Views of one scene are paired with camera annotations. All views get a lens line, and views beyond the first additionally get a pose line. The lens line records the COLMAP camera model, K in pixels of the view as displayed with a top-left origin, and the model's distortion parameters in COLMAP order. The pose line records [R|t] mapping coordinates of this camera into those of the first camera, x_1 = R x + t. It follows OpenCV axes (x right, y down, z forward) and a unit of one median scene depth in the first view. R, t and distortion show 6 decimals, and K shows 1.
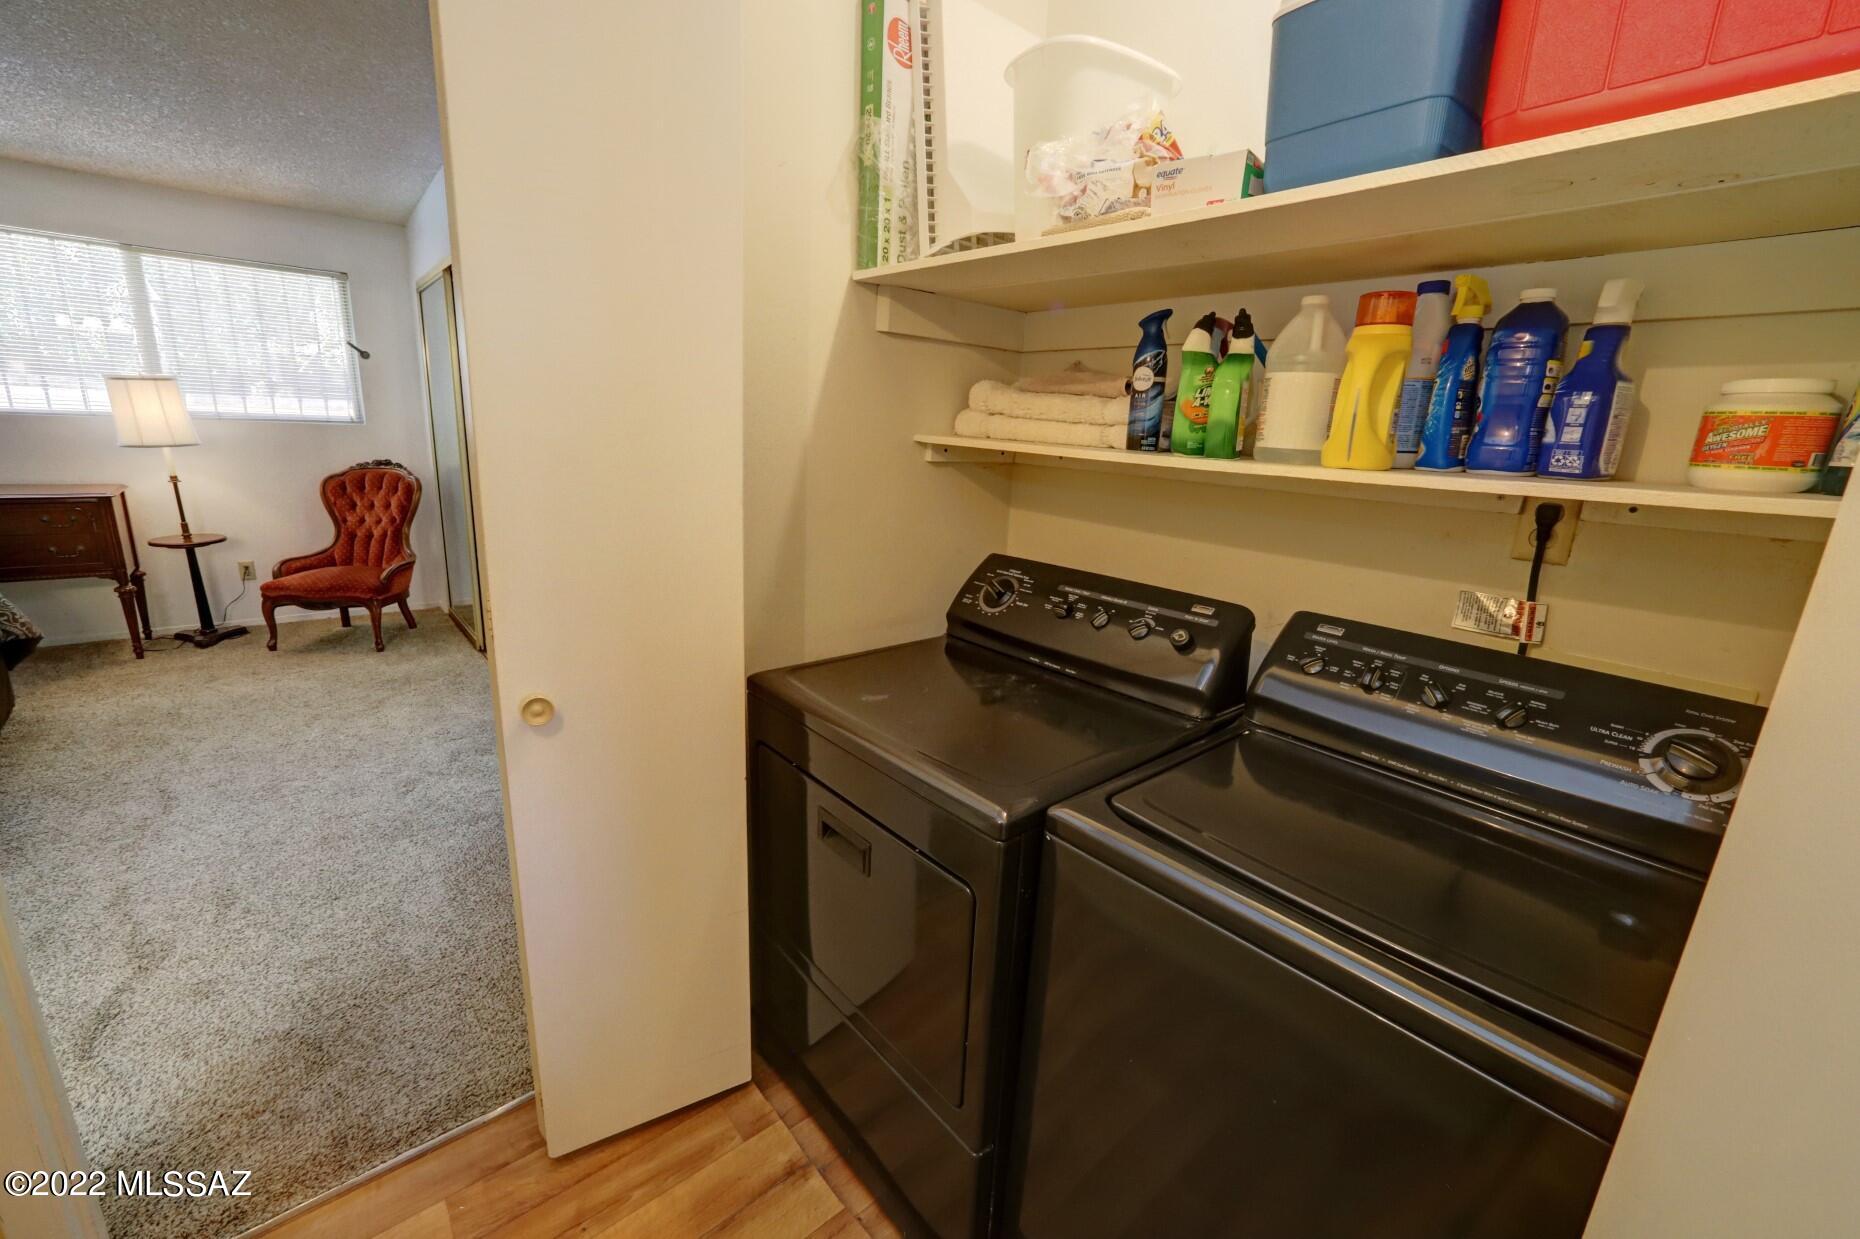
lens RADIAL K [[743.4, 0, 918.4], [0, 743.4, 620.3], [0, 0, 1]] dist [-0.025838, 0.008564]
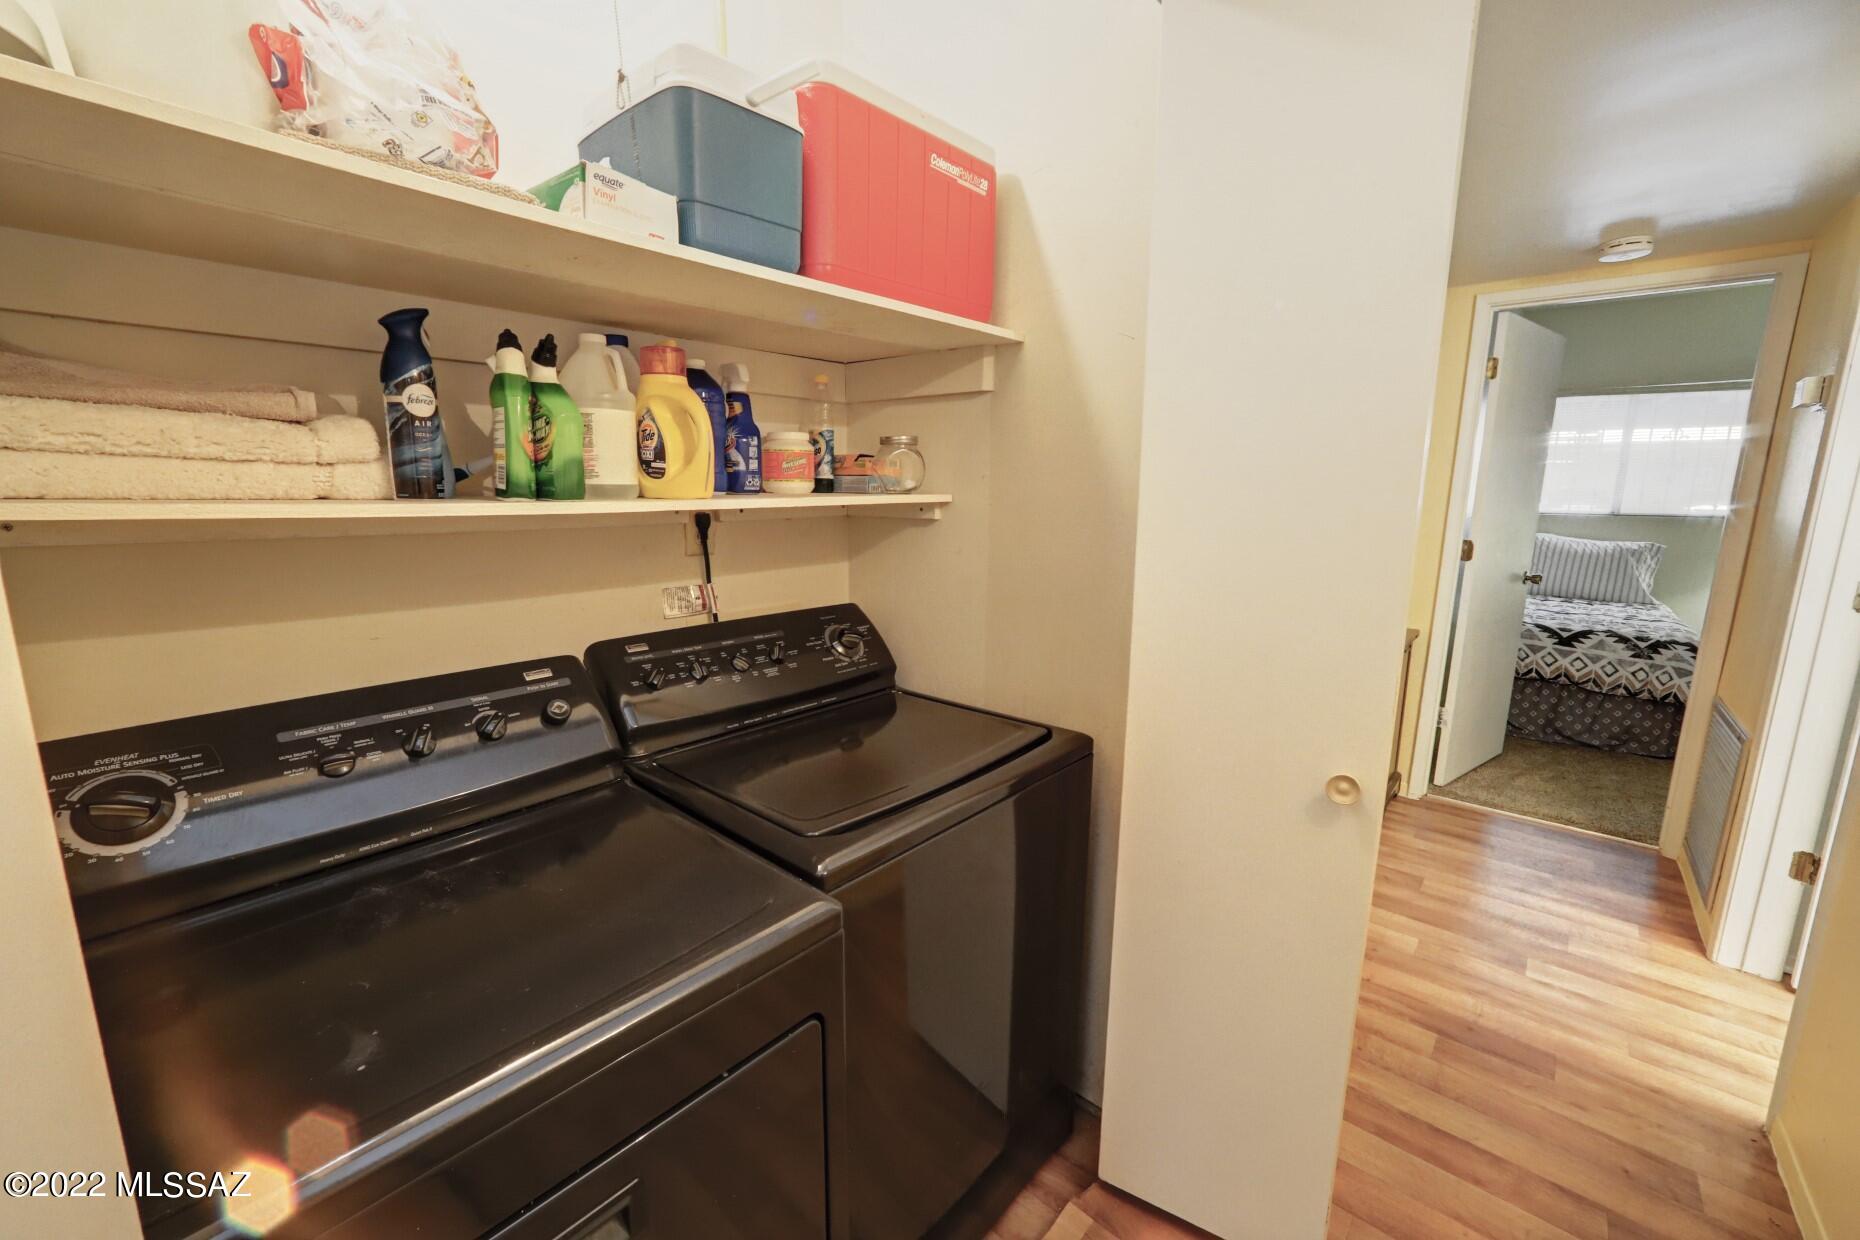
lens RADIAL K [[743.4, 0, 918.4], [0, 743.4, 620.8], [0, 0, 1]] dist [-0.025838, 0.008564]
pose [[-0.138575, -0.226744, 0.964046, -0.552237], [0.238703, 0.937092, 0.254716, -0.209589], [-0.961154, 0.265418, -0.075733, 0.704030]]
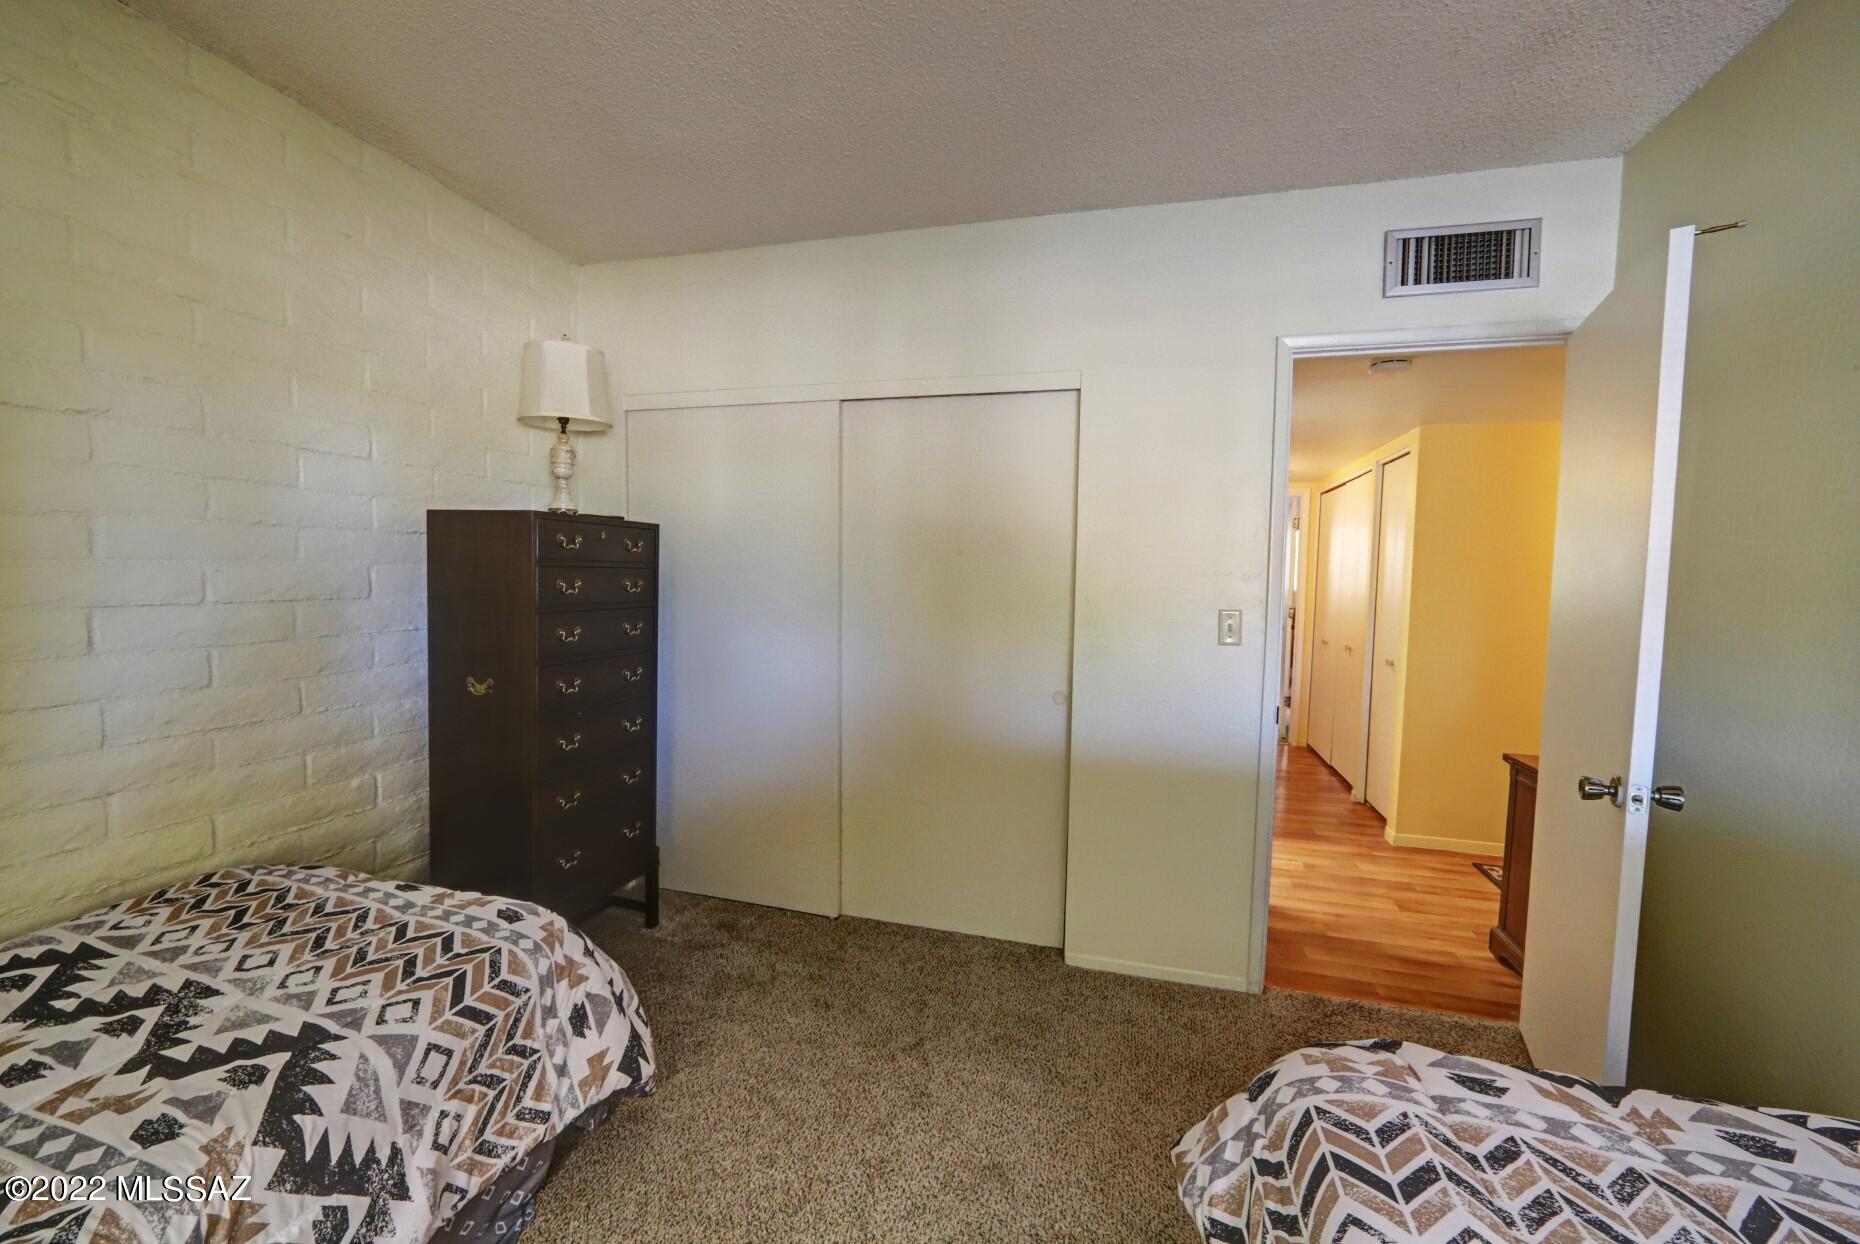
lens RADIAL K [[743.4, 0, 918.4], [0, 743.4, 622.8], [0, 0, 1]] dist [-0.025838, 0.008564]
pose [[0.537263, 0.012359, -0.843324, 2.291398], [-0.207488, 0.971100, -0.117954, 1.037117], [0.817495, 0.238352, 0.524300, -3.494624]]
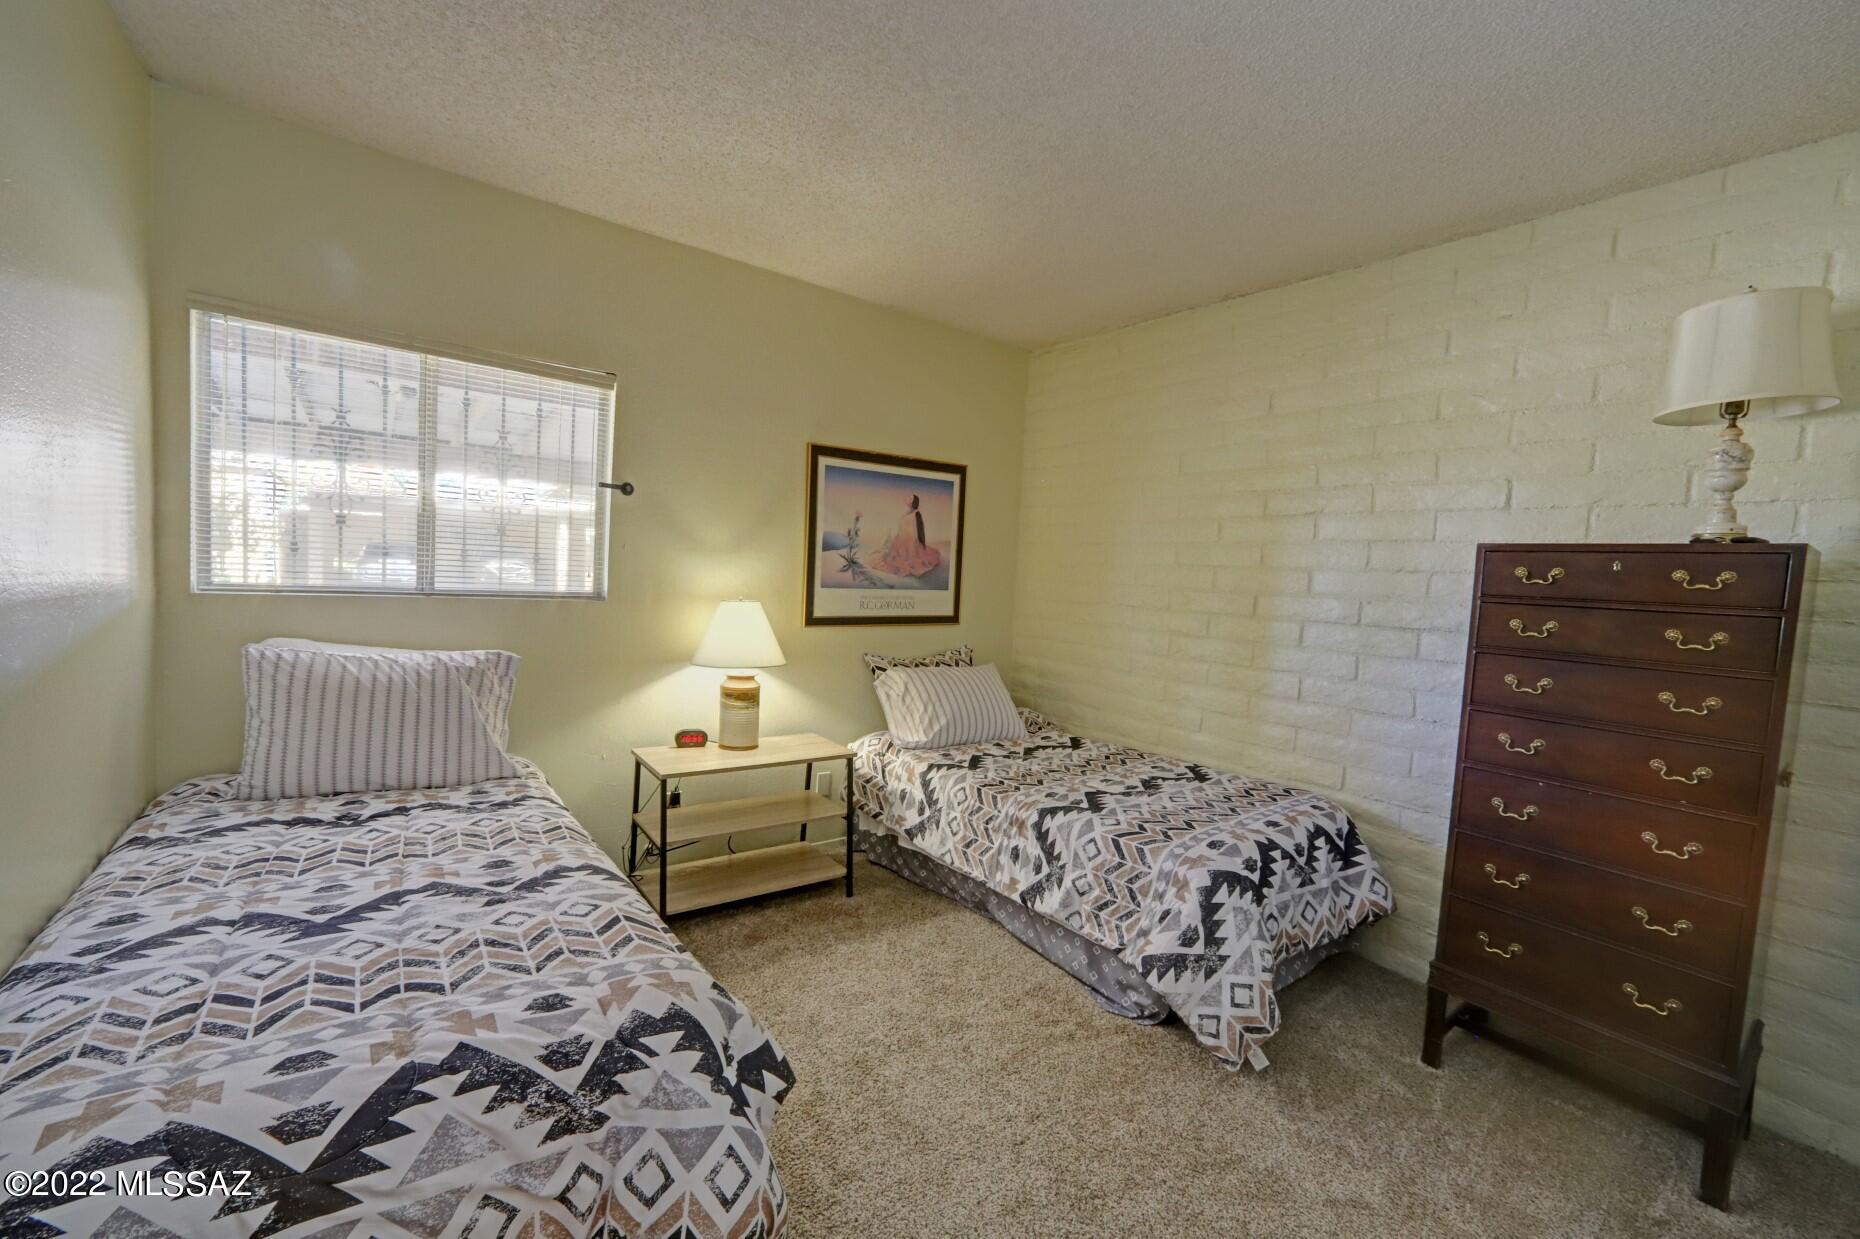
lens RADIAL K [[743.4, 0, 918.4], [0, 743.4, 620.3], [0, 0, 1]] dist [-0.025838, 0.008564]
pose [[-0.990876, -0.107580, 0.081191, 1.444528], [-0.076533, 0.944970, 0.318078, 0.517217], [-0.110942, 0.308962, -0.944582, -1.698358]]
